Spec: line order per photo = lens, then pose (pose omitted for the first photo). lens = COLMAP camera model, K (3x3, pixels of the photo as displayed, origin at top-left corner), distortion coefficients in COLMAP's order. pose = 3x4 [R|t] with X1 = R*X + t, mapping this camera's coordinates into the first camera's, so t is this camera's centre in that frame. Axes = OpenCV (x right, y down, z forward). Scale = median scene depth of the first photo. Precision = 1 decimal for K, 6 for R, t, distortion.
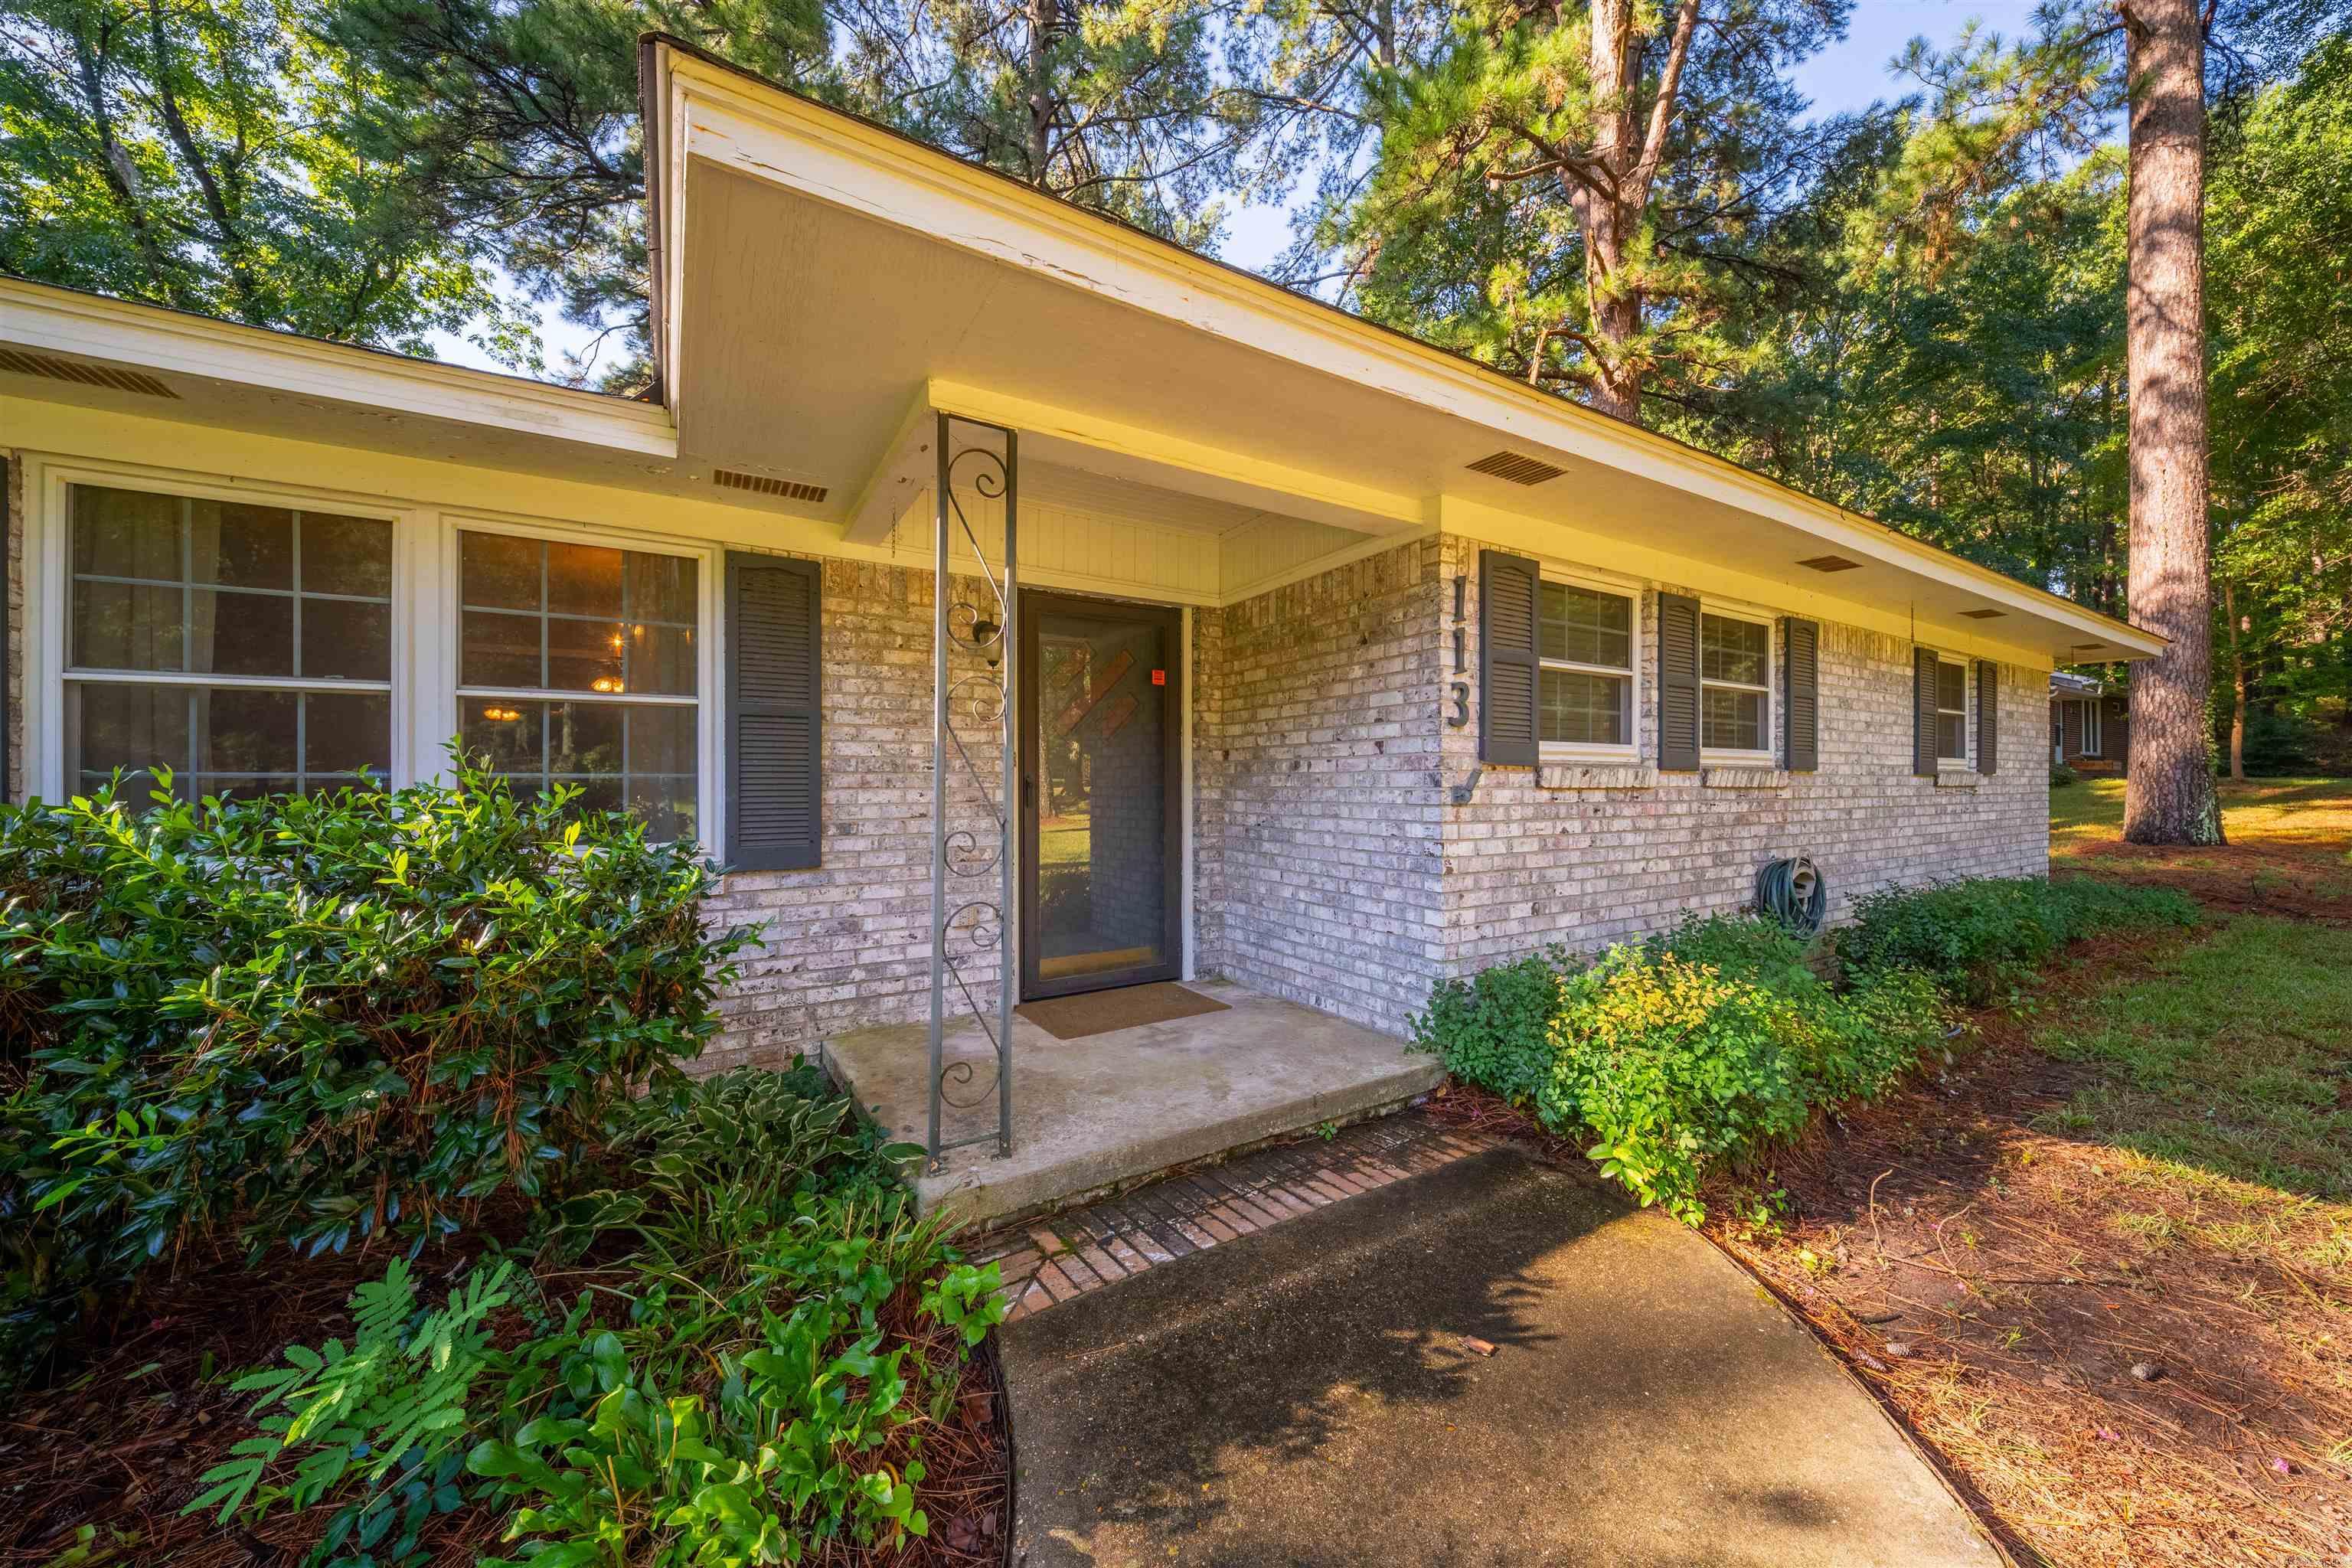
lens RADIAL K [[824.4, 0, 1177.2], [0, 824.4, 779.2], [0, 0, 1]] dist [-0.001993, -0.001790]
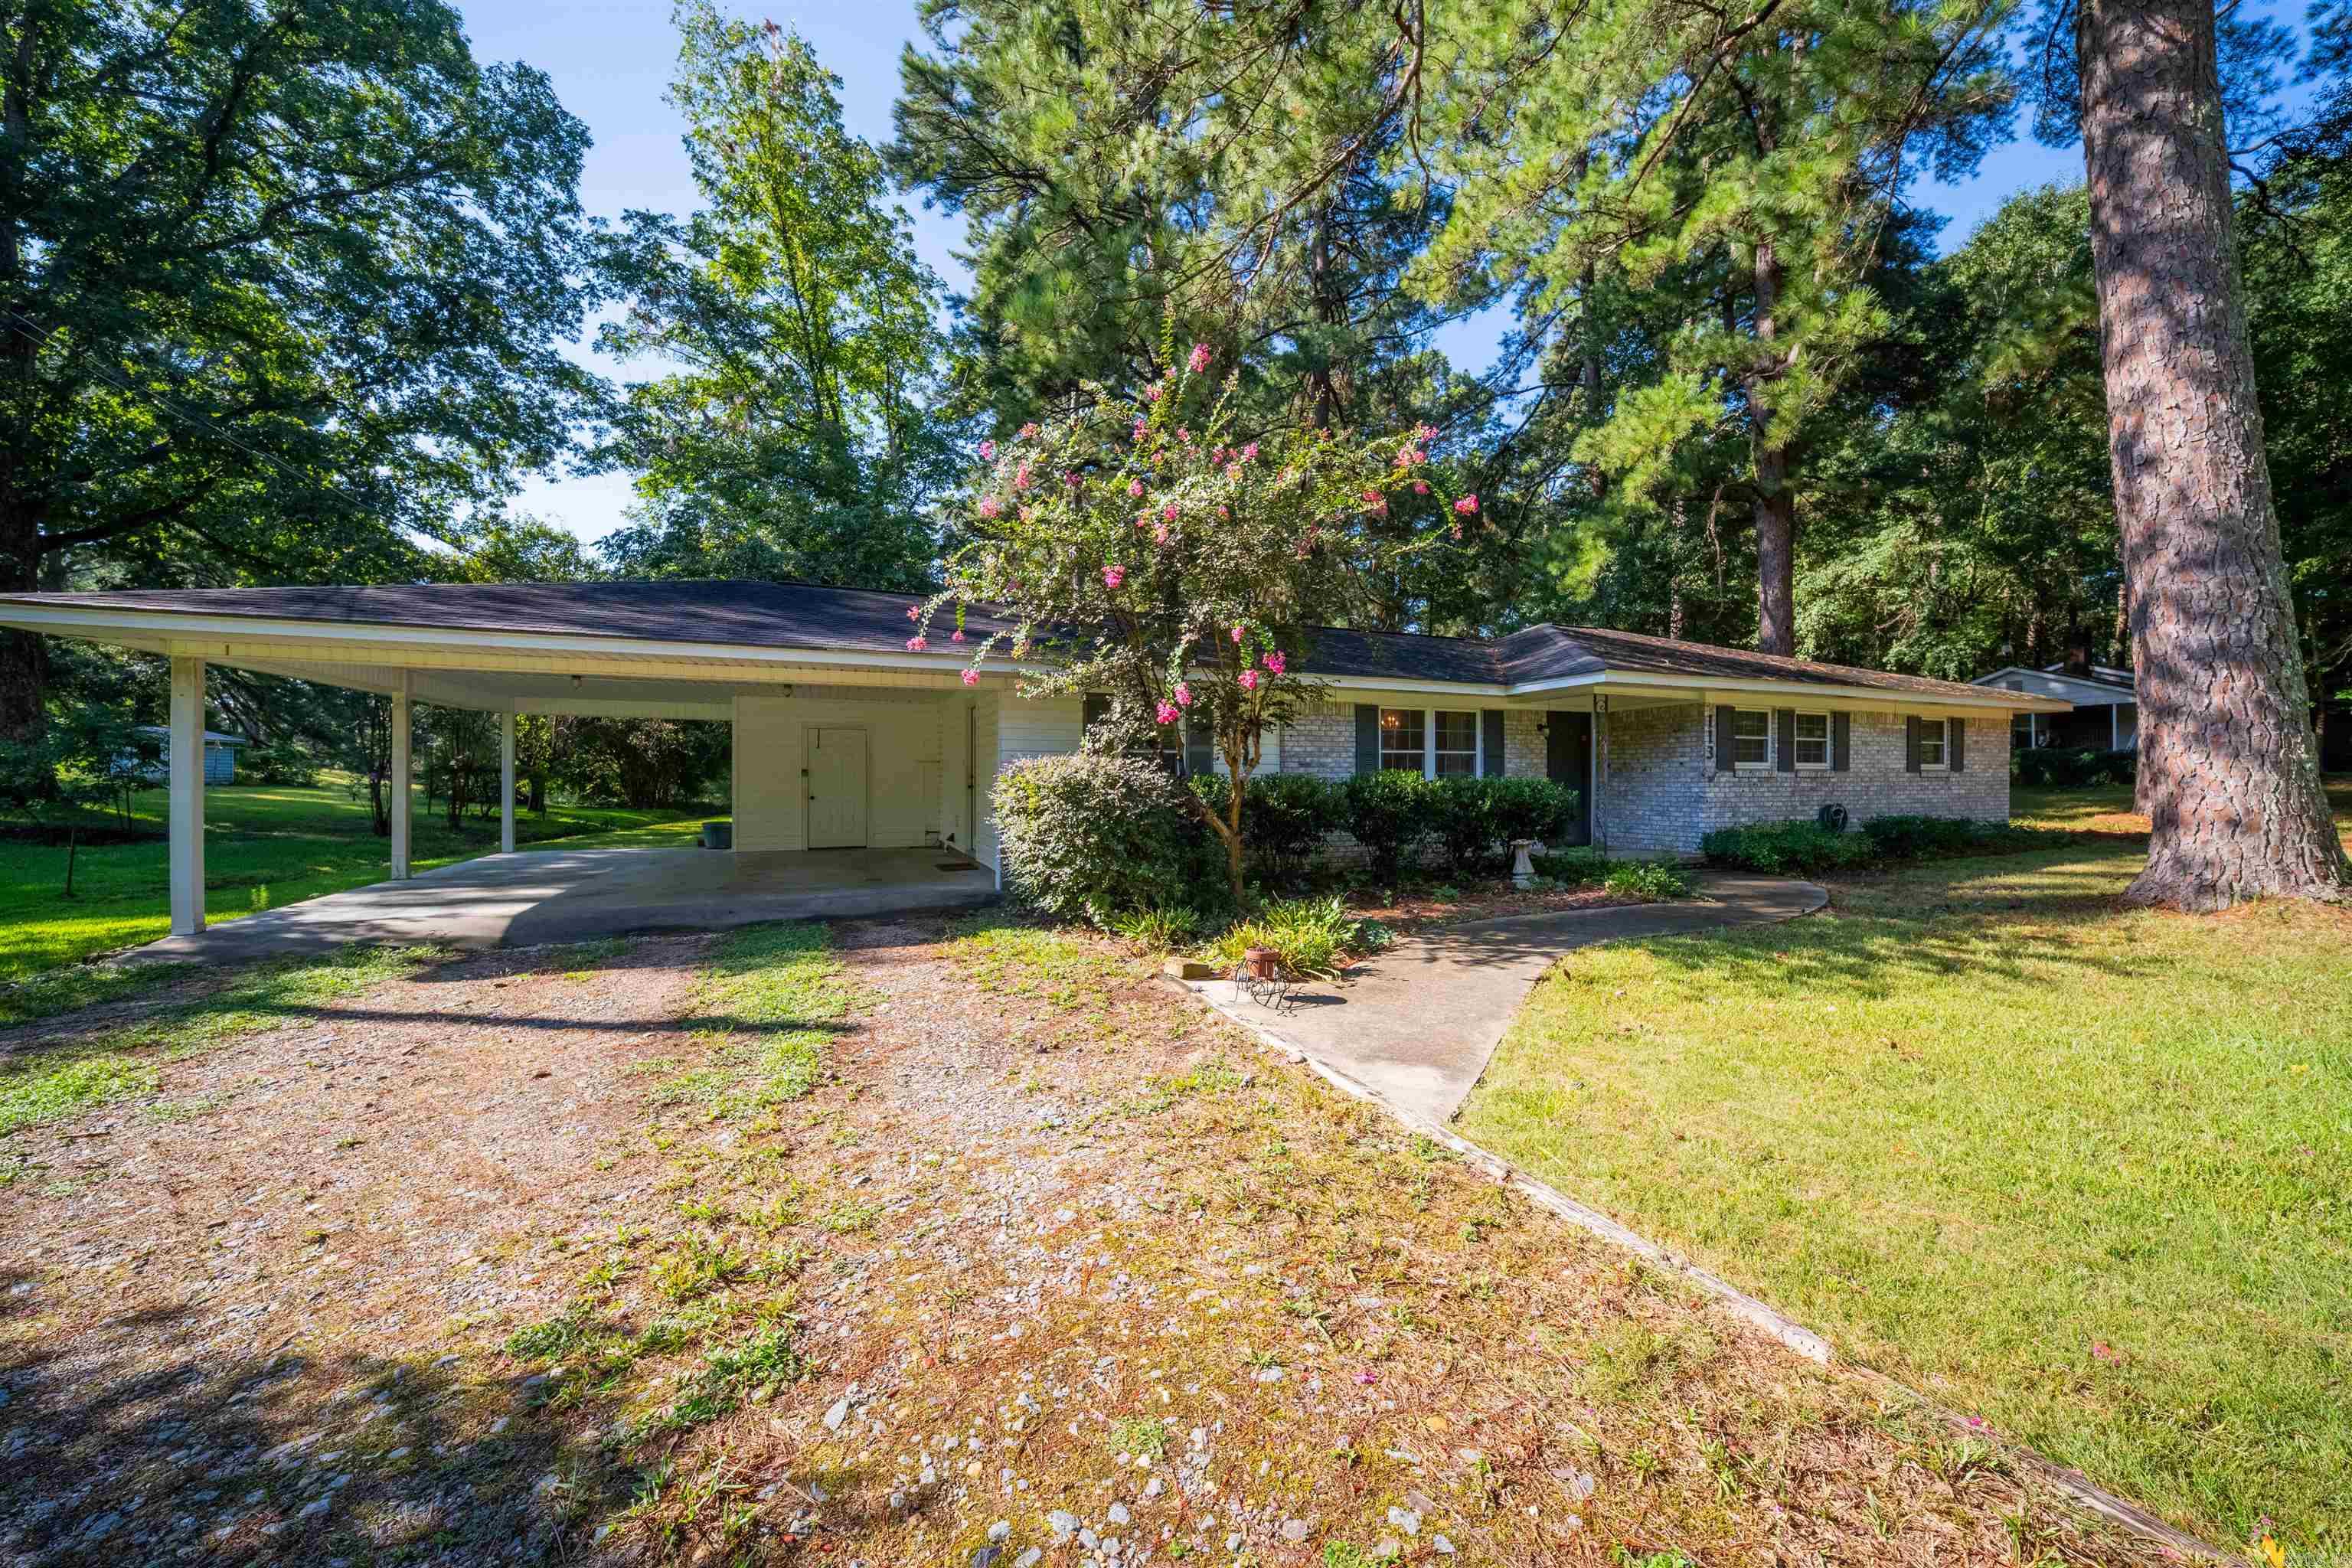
lens RADIAL K [[824.4, 0, 1172.4], [0, 824.4, 785.7], [0, 0, 1]] dist [-0.001993, -0.001790]
pose [[0.989432, 0.001055, -0.144993, -1.033542], [0.001134, 0.999887, 0.015013, -0.004497], [0.144992, -0.015019, 0.989319, -2.038650]]
